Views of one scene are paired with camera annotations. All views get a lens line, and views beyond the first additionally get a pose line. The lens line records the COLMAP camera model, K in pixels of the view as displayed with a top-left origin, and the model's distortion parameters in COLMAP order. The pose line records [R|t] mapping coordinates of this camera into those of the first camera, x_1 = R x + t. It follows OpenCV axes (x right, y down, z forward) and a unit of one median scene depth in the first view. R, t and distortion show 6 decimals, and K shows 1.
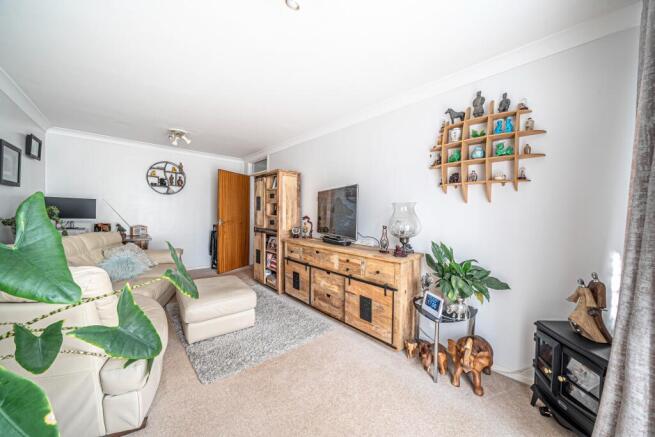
lens RADIAL K [[228.2, 0, 323.4], [0, 228.2, 219.7], [0, 0, 1]] dist [-0.018262, -0.000171]
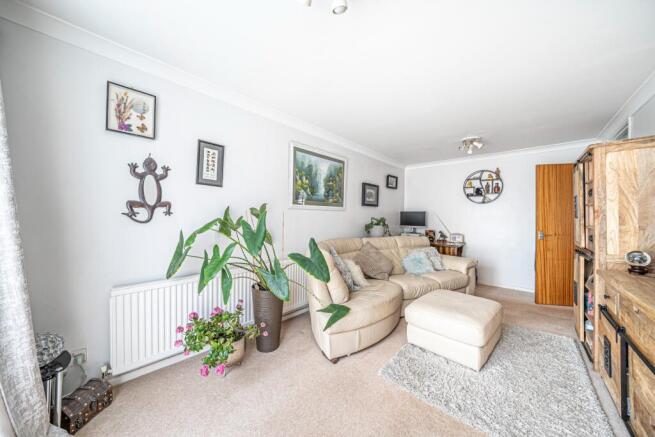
lens RADIAL K [[228.2, 0, 323.5], [0, 228.2, 219.3], [0, 0, 1]] dist [-0.018262, -0.000171]
pose [[0.095468, -0.011882, -0.995362, 0.237066], [-0.036654, 0.999209, -0.015443, -0.003366], [0.994757, 0.037958, 0.094957, 0.245954]]
